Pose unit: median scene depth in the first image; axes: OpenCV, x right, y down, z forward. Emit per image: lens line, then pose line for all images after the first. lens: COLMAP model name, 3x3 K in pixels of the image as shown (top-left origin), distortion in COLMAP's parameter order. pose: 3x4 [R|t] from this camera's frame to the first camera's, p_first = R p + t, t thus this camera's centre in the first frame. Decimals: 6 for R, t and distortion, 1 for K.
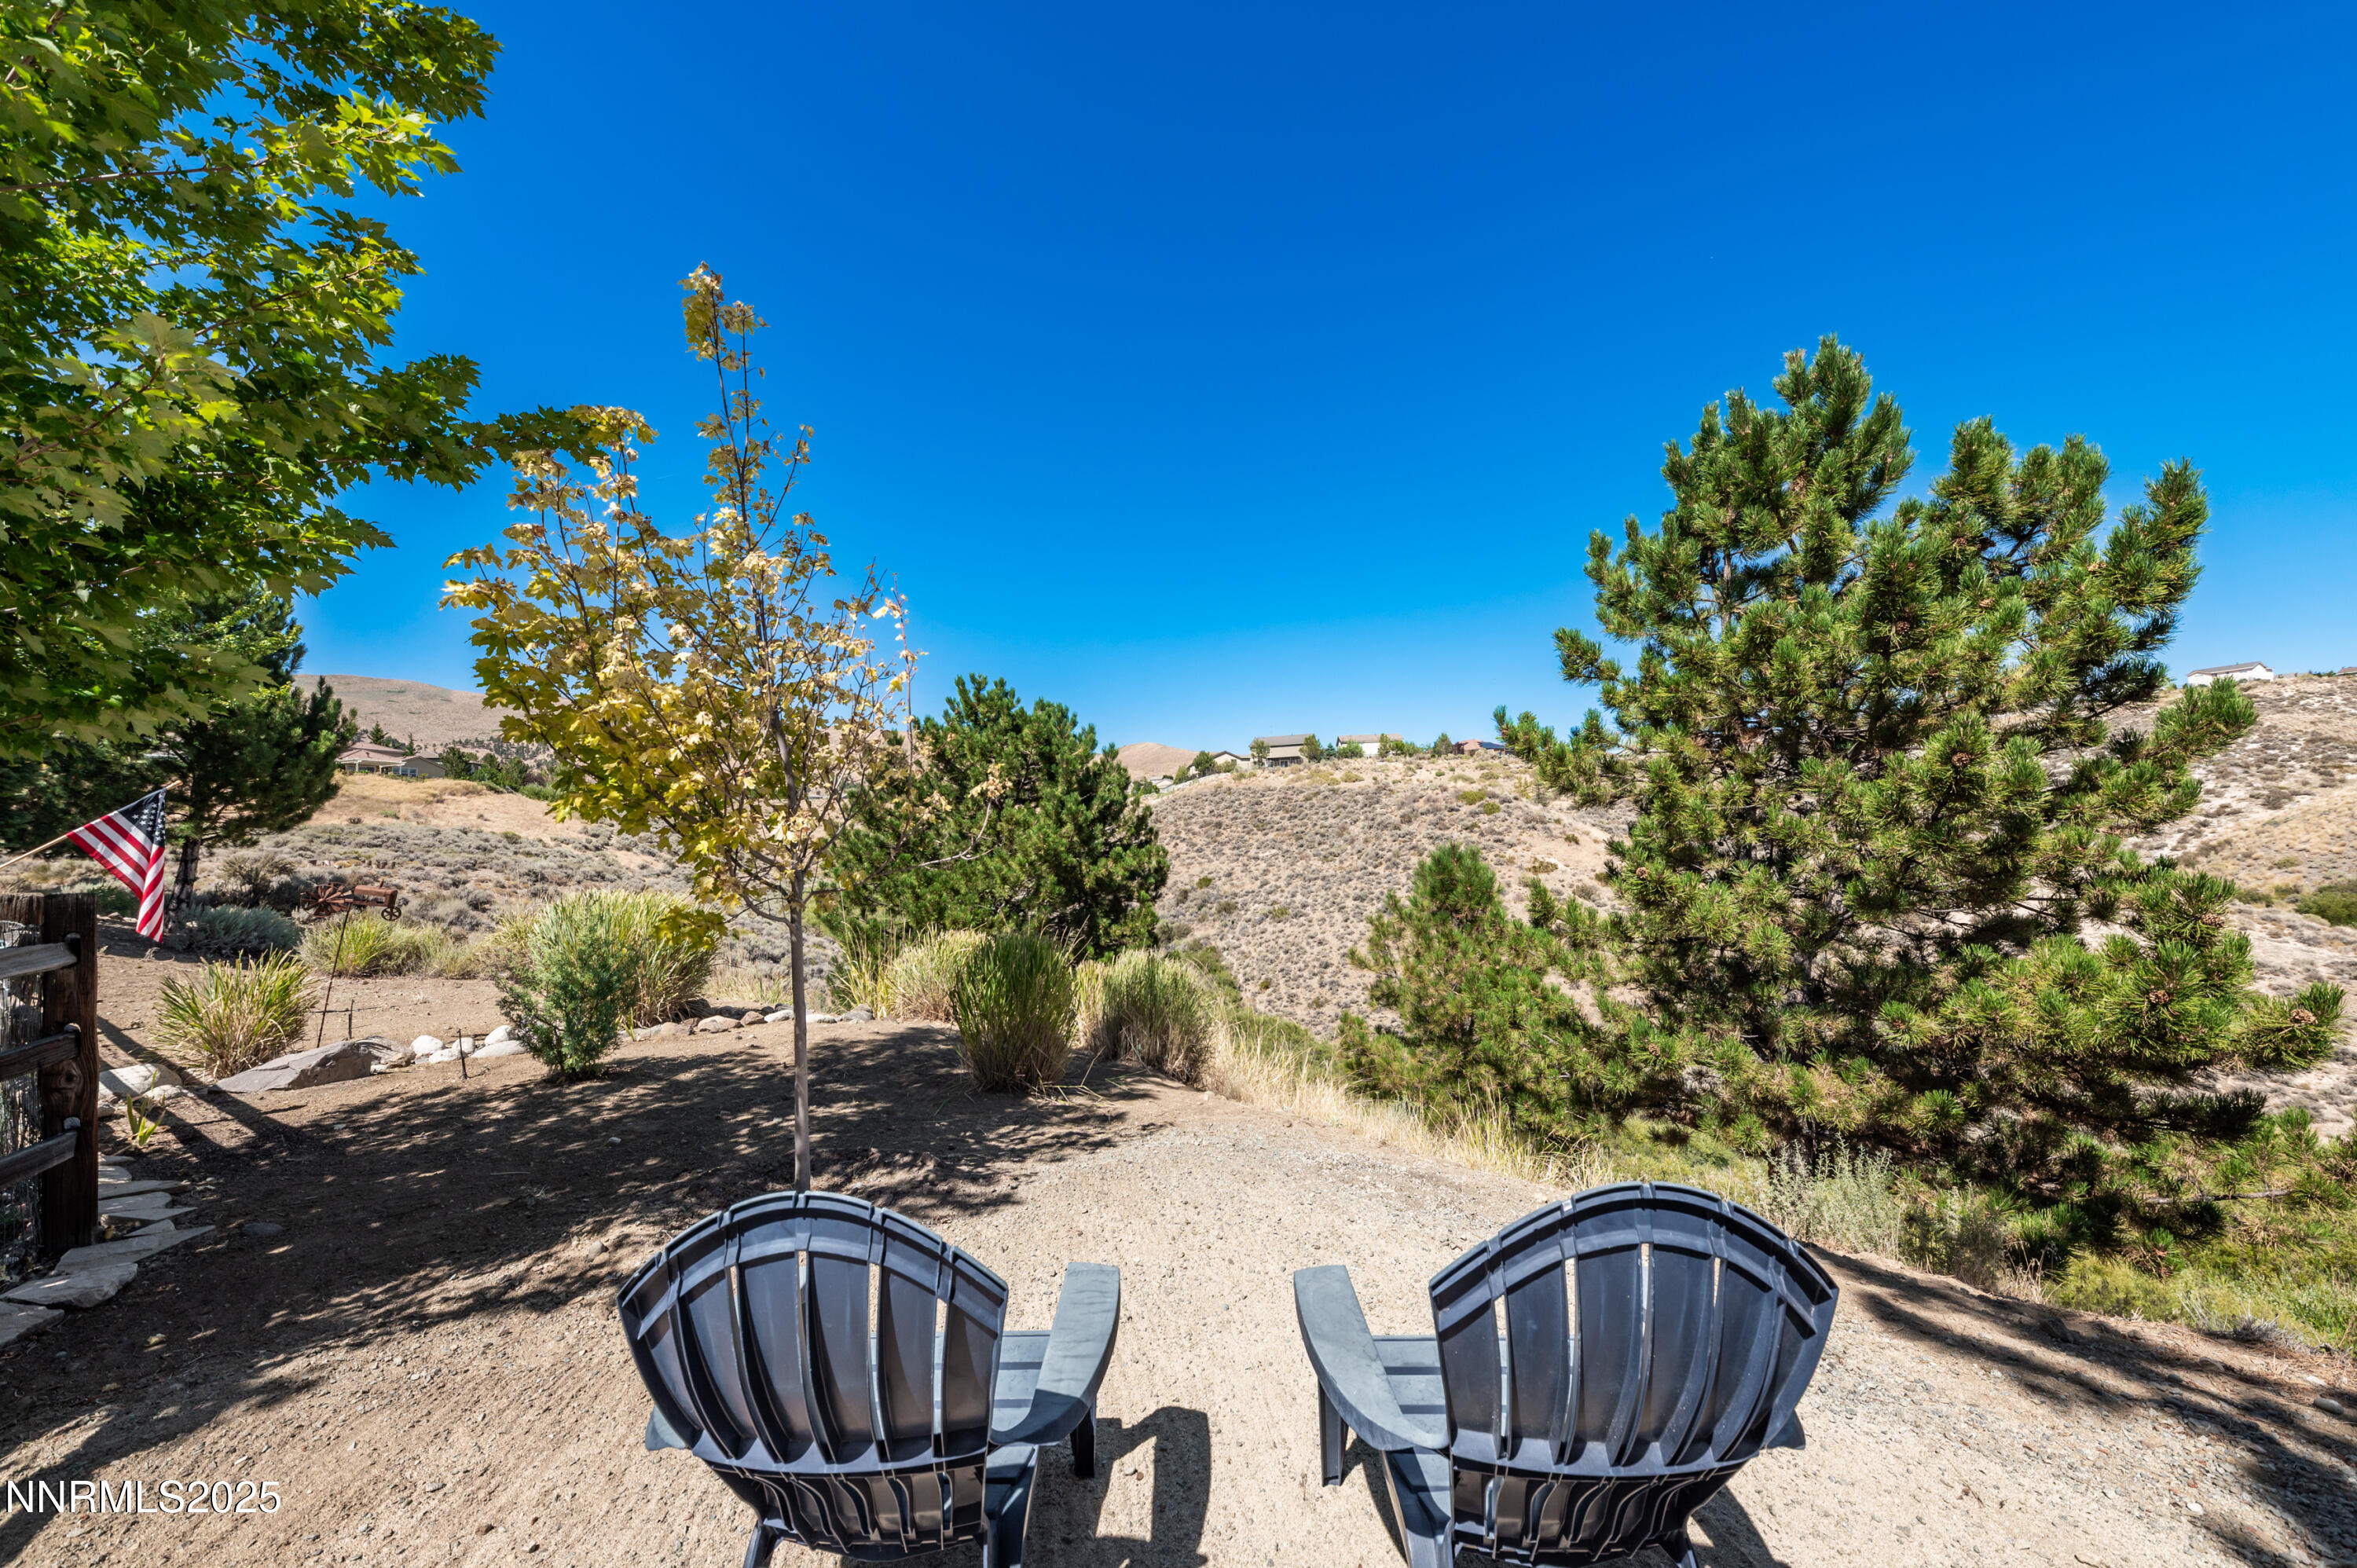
lens RADIAL K [[811.4, 0, 1188.0], [0, 811.4, 790.4], [0, 0, 1]] dist [0.006922, -0.003142]
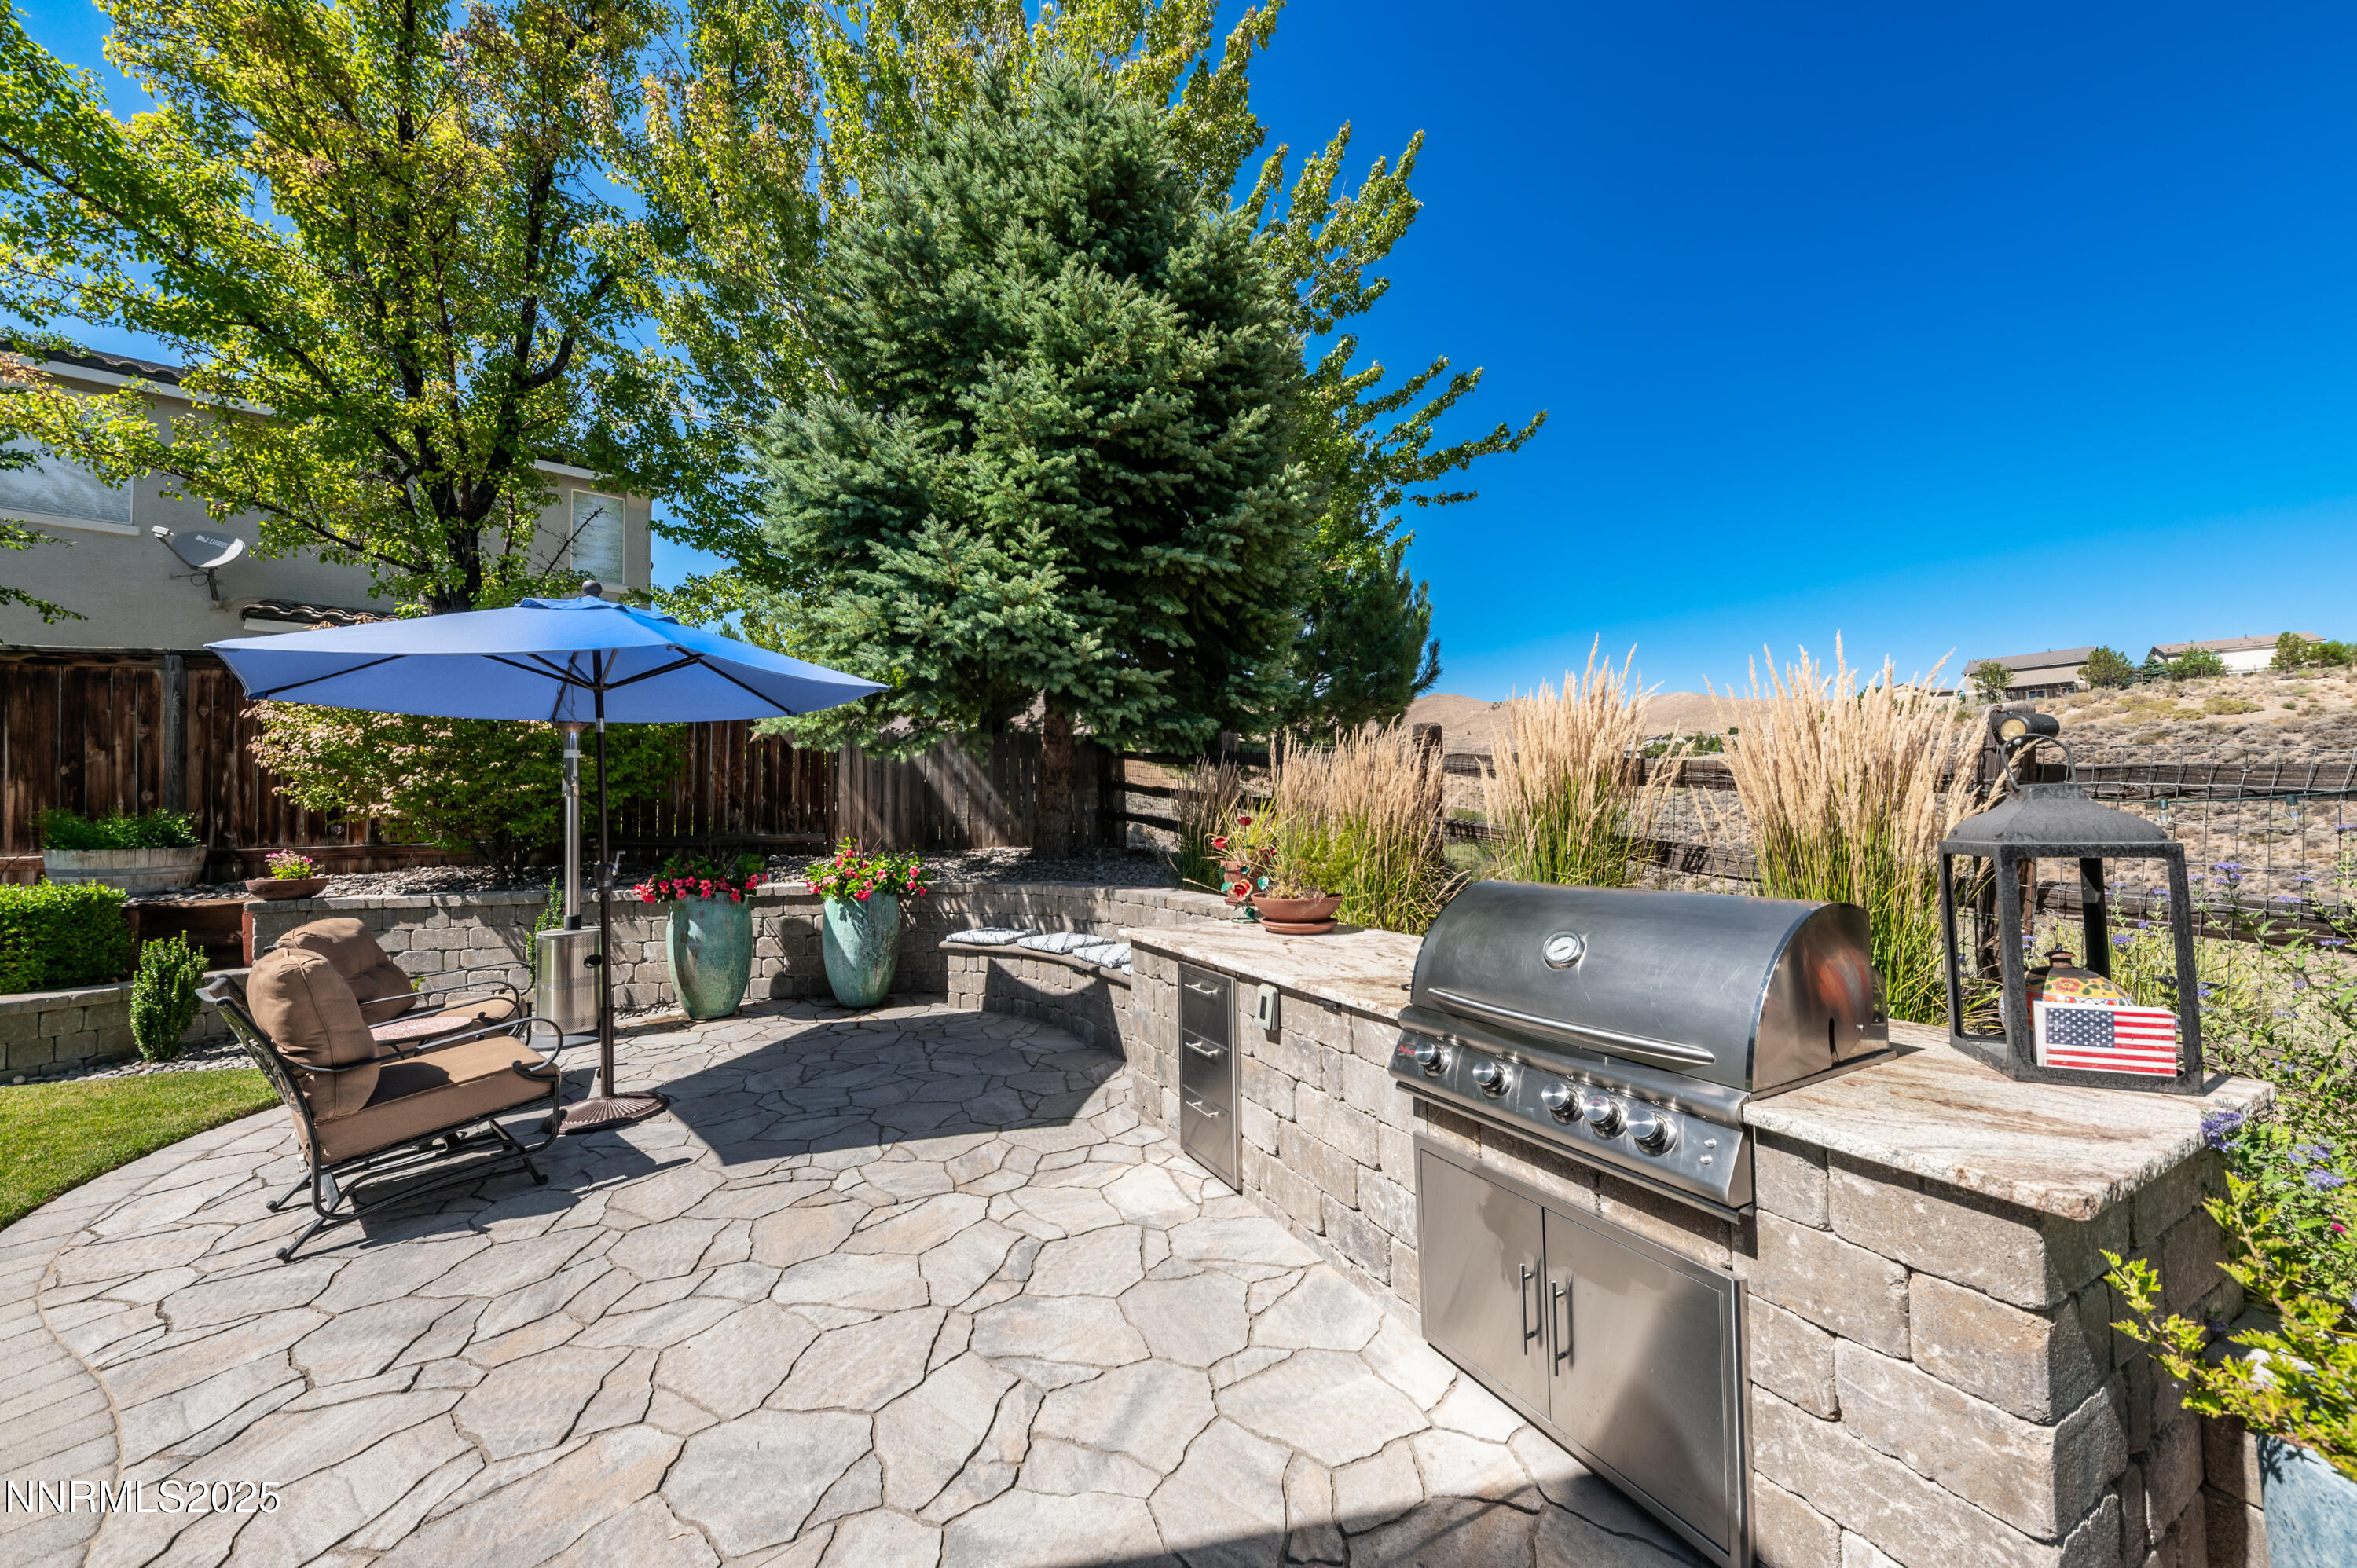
lens RADIAL K [[811.4, 0, 1172.0], [0, 811.4, 795.7], [0, 0, 1]] dist [0.006922, -0.003142]
pose [[0.826388, 0.005697, -0.563072, -0.171026], [0.022441, 0.998821, 0.043040, 0.010286], [0.562654, -0.048204, 0.825286, 0.063231]]
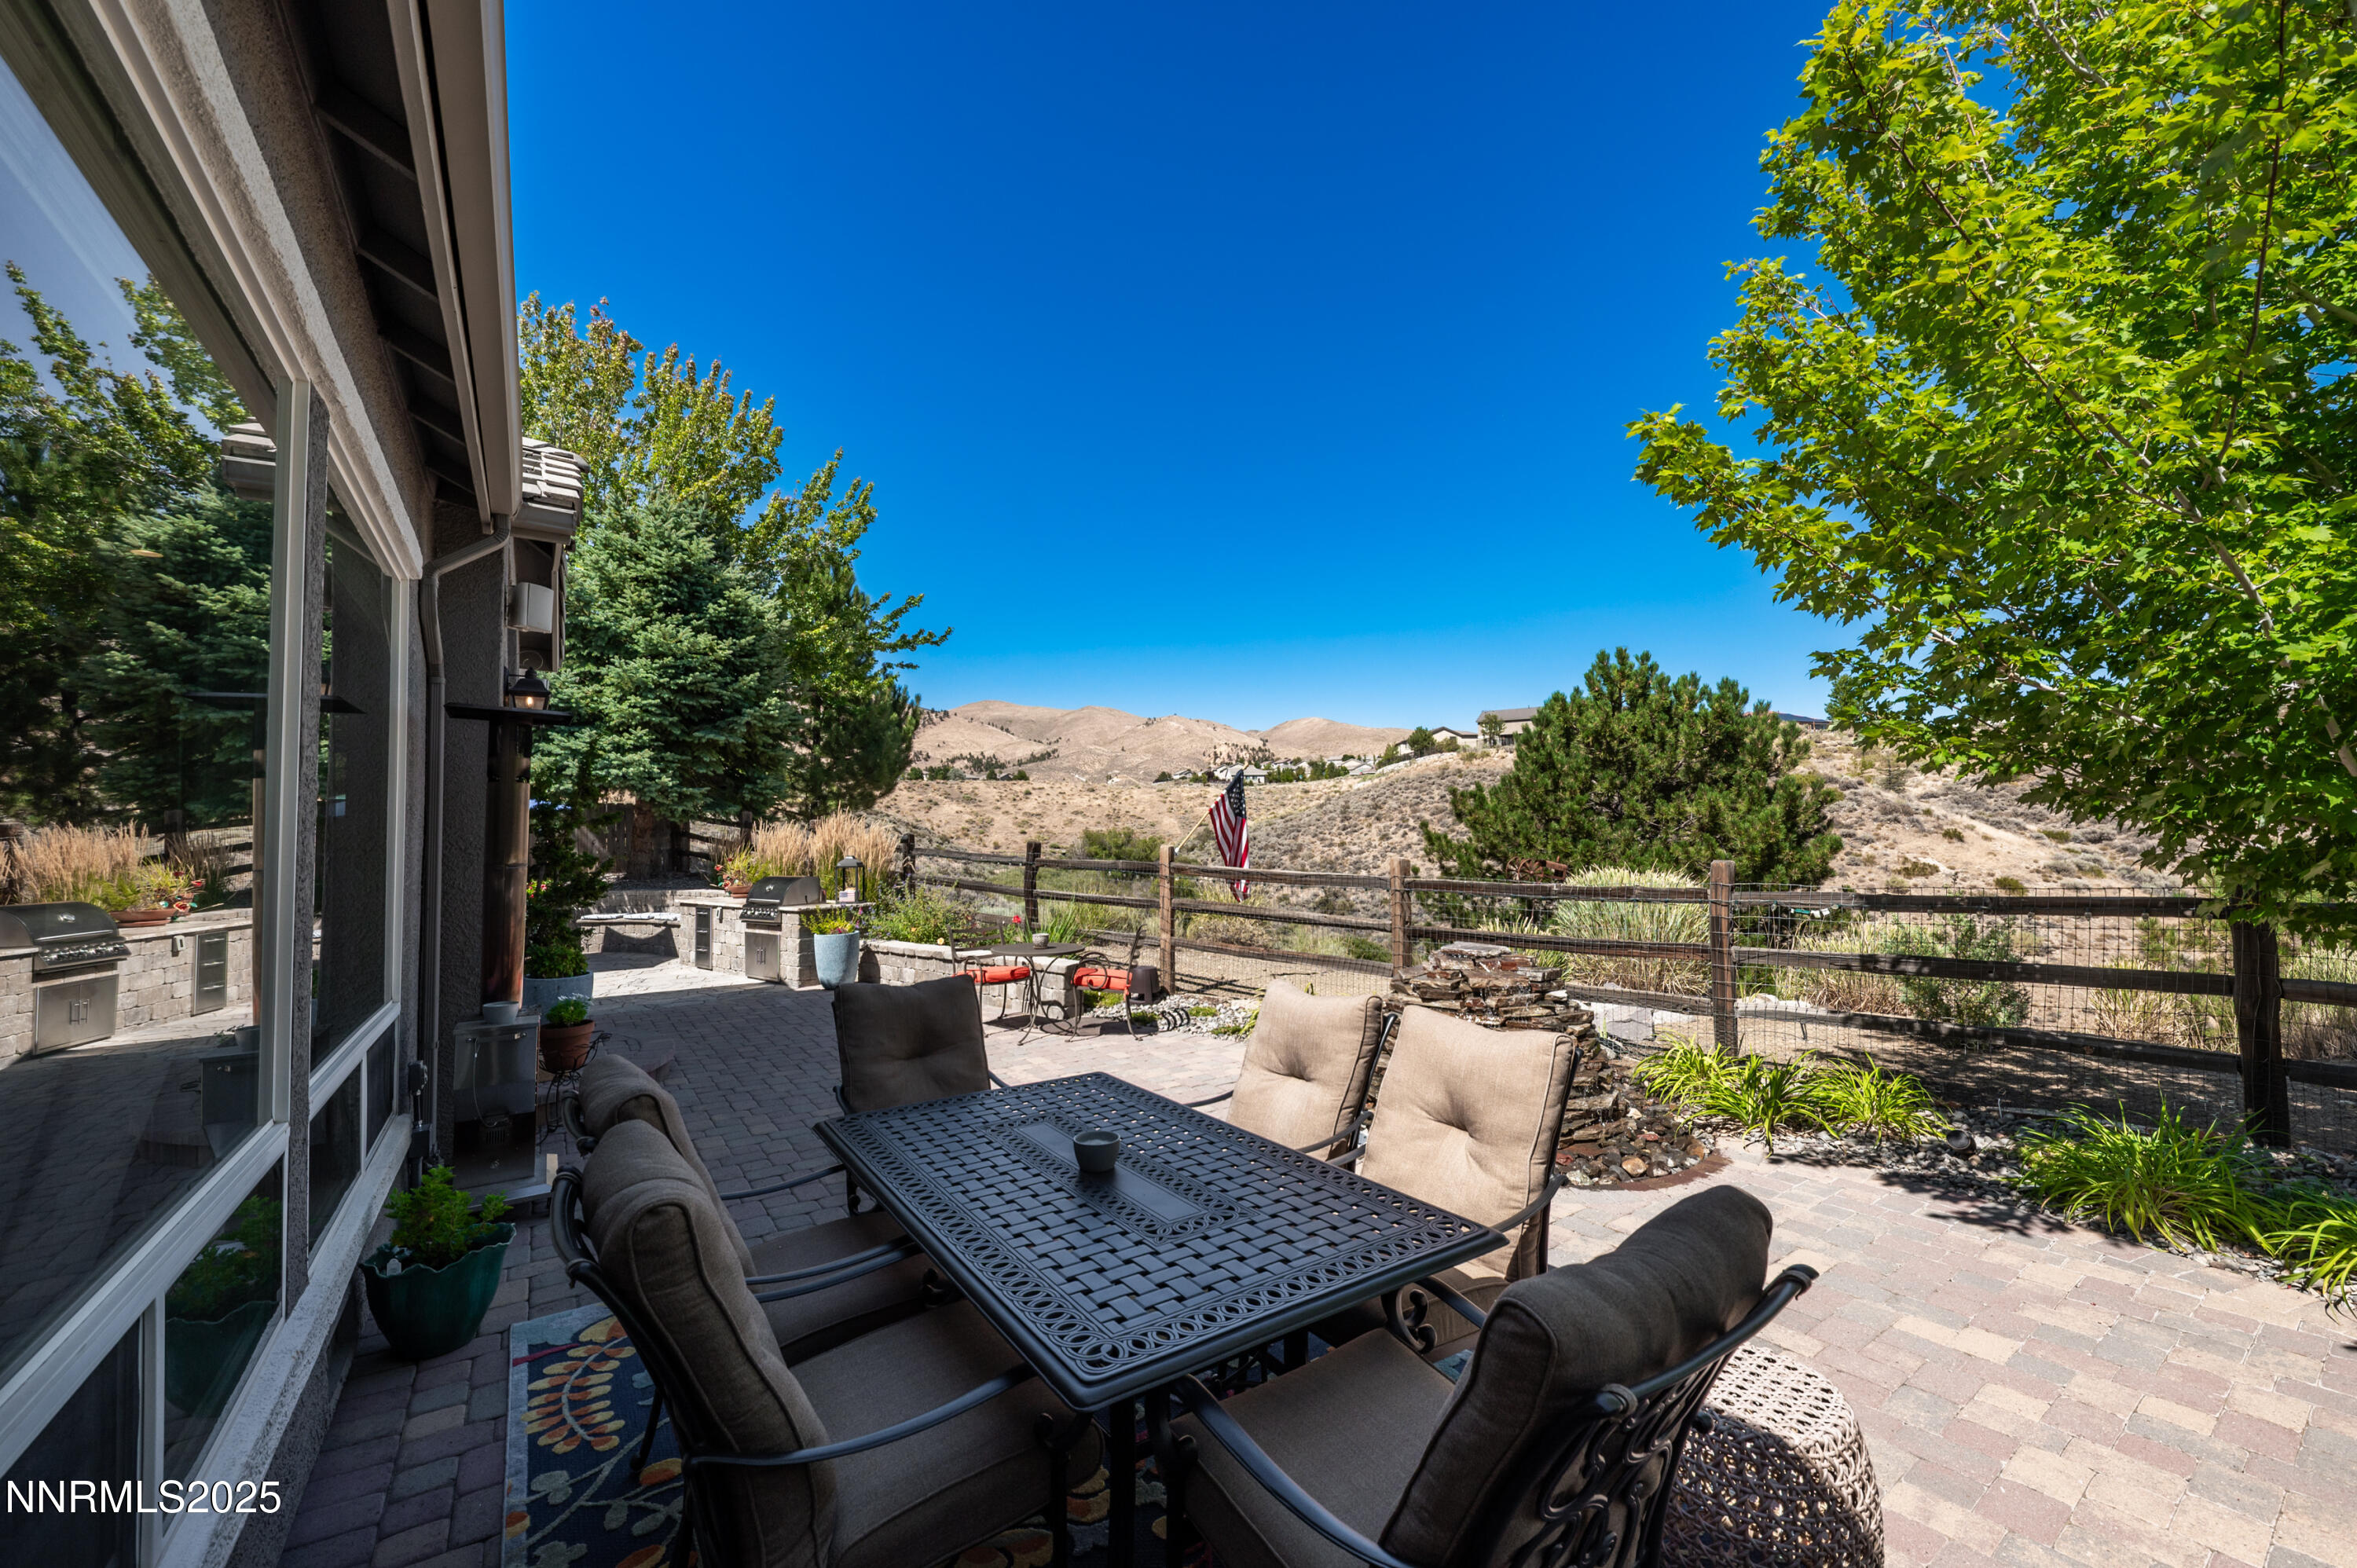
lens RADIAL K [[913.6, 0, 1179.2], [0, 913.6, 789.4], [0, 0, 1]] dist [0.009480, -0.000252]
pose [[0.982558, 0.006366, -0.185846, -0.098497], [-0.002773, 0.999804, 0.019585, -0.000092], [0.185934, -0.018729, 0.982384, -0.022910]]
